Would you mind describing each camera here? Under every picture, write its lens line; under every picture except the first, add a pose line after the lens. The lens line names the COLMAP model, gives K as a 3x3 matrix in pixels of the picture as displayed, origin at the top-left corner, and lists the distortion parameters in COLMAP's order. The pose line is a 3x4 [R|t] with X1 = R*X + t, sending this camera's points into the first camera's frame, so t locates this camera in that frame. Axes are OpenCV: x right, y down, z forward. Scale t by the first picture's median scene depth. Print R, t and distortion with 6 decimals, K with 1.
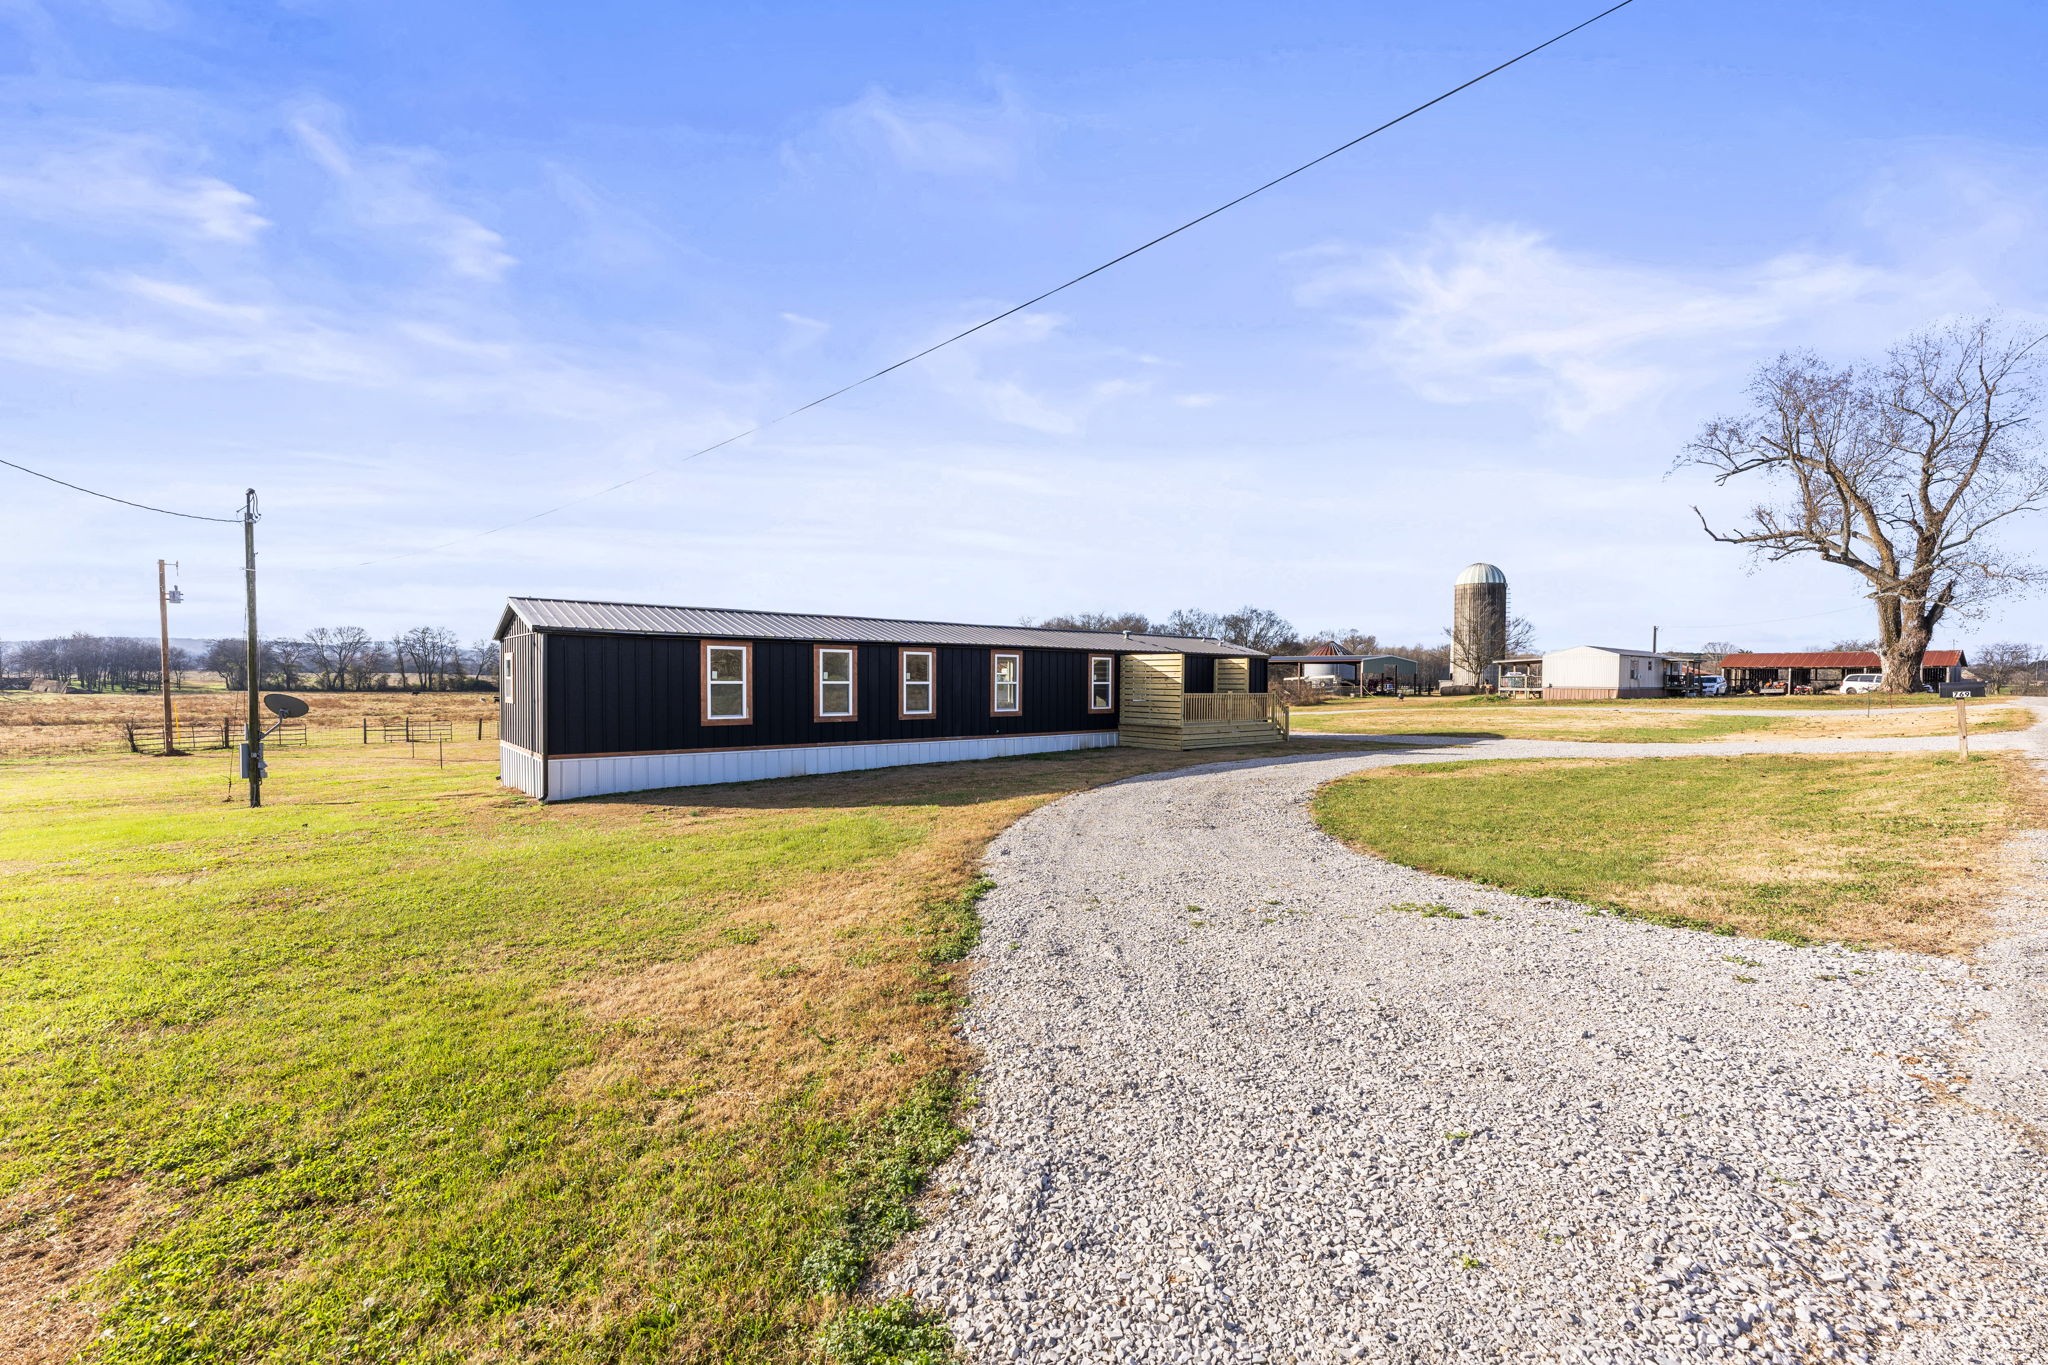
lens RADIAL K [[822.5, 0, 1015.8], [0, 822.5, 703.4], [0, 0, 1]] dist [0.011588, -0.010862]
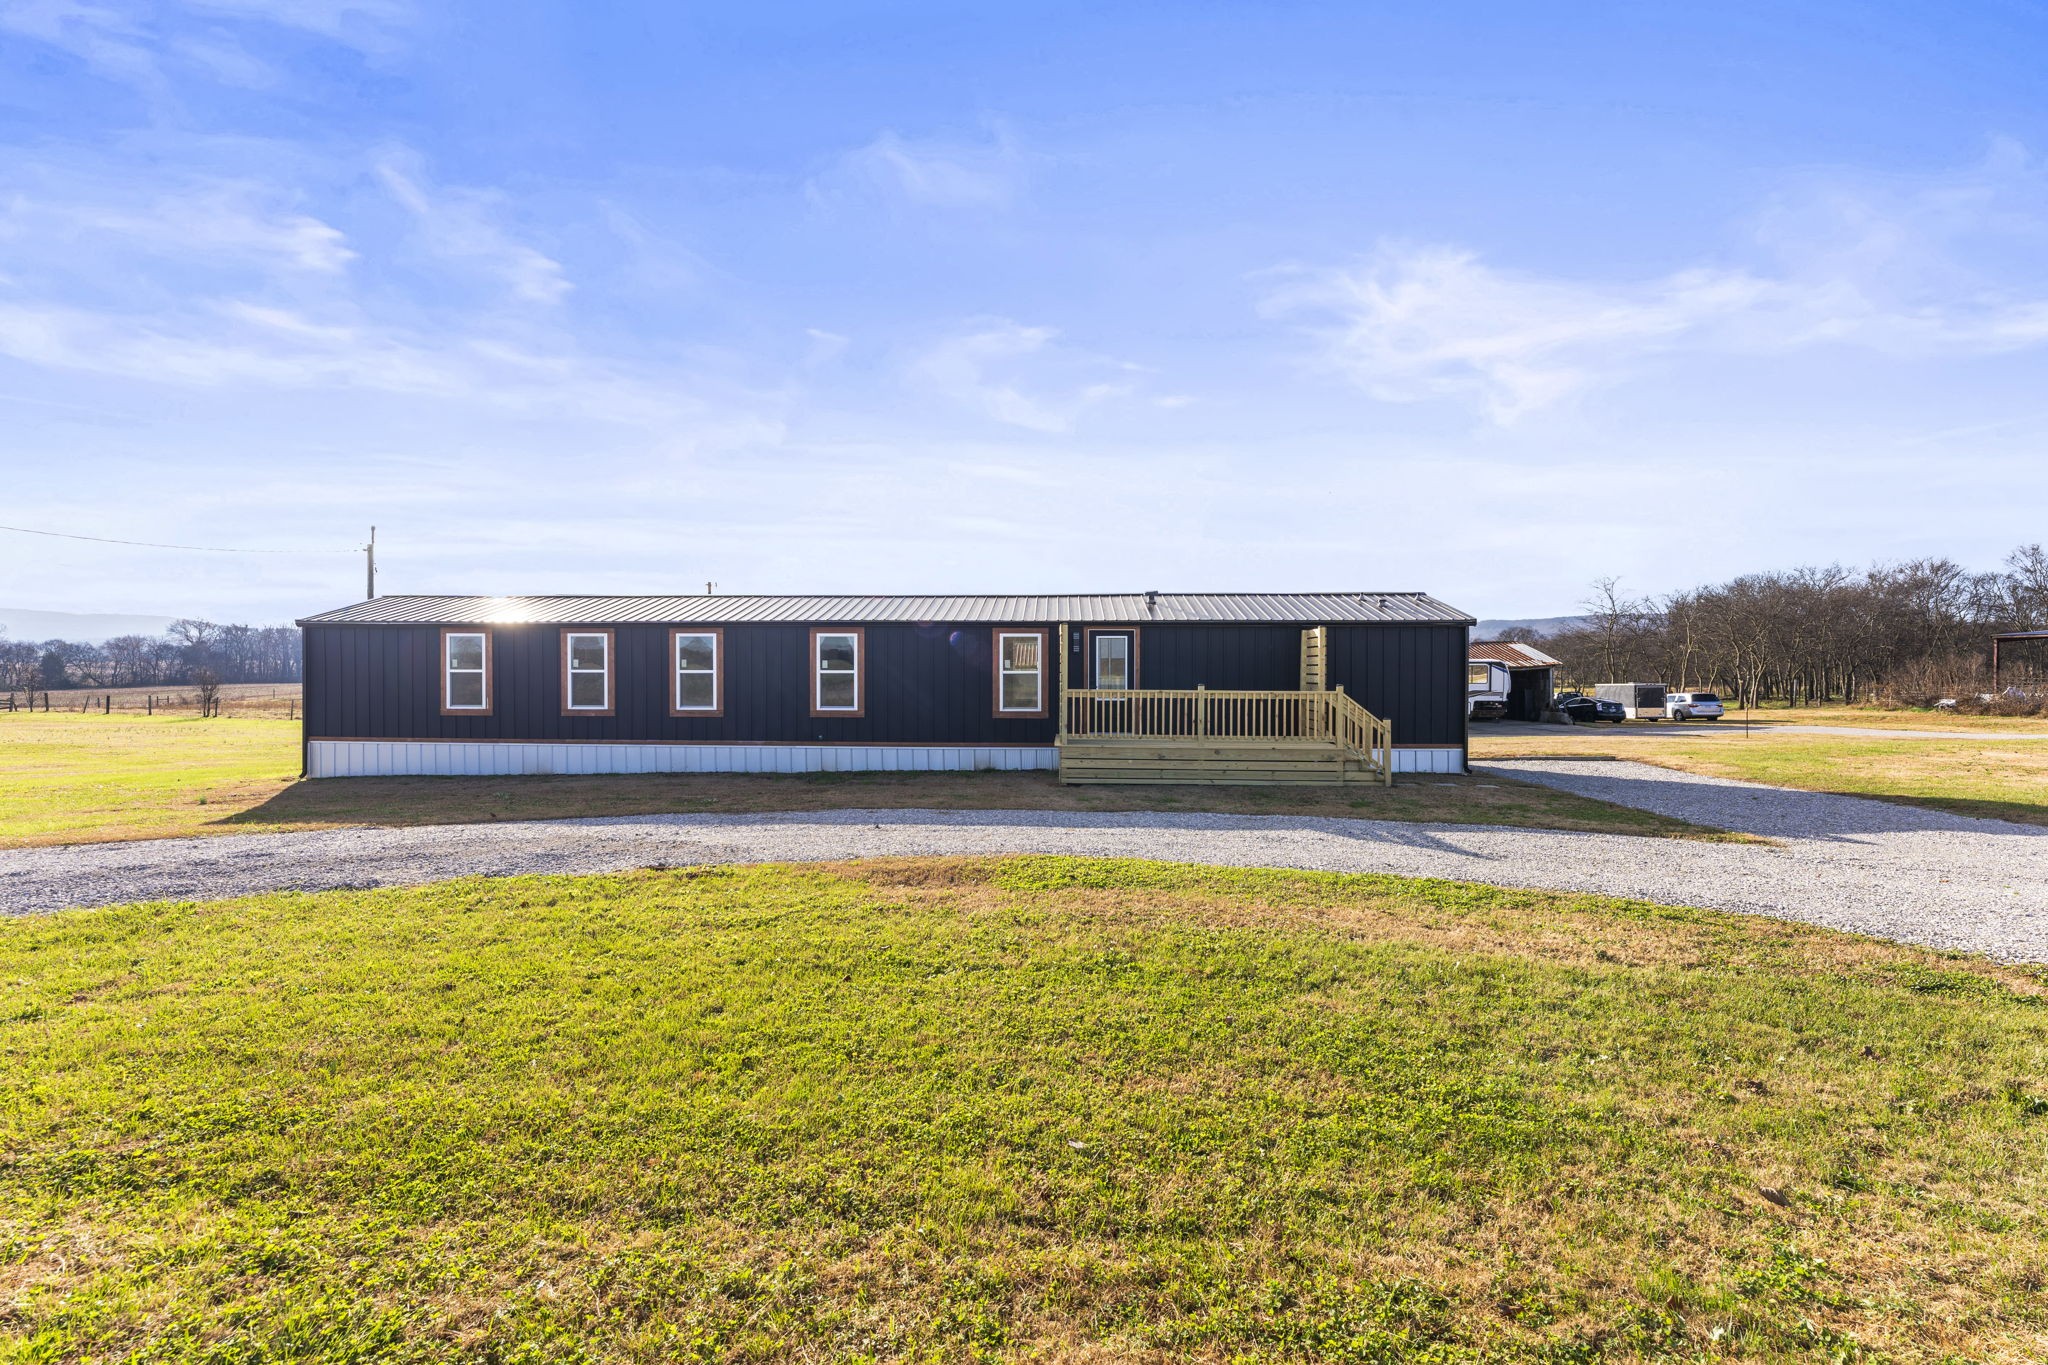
lens RADIAL K [[883.9, 0, 1019.4], [0, 883.9, 674.3], [0, 0, 1]] dist [0.002373, 0.000224]
pose [[0.736684, 0.001740, -0.676235, 0.556045], [-0.017301, 0.999718, -0.016275, -0.011061], [0.676016, 0.023689, 0.736506, 0.455282]]
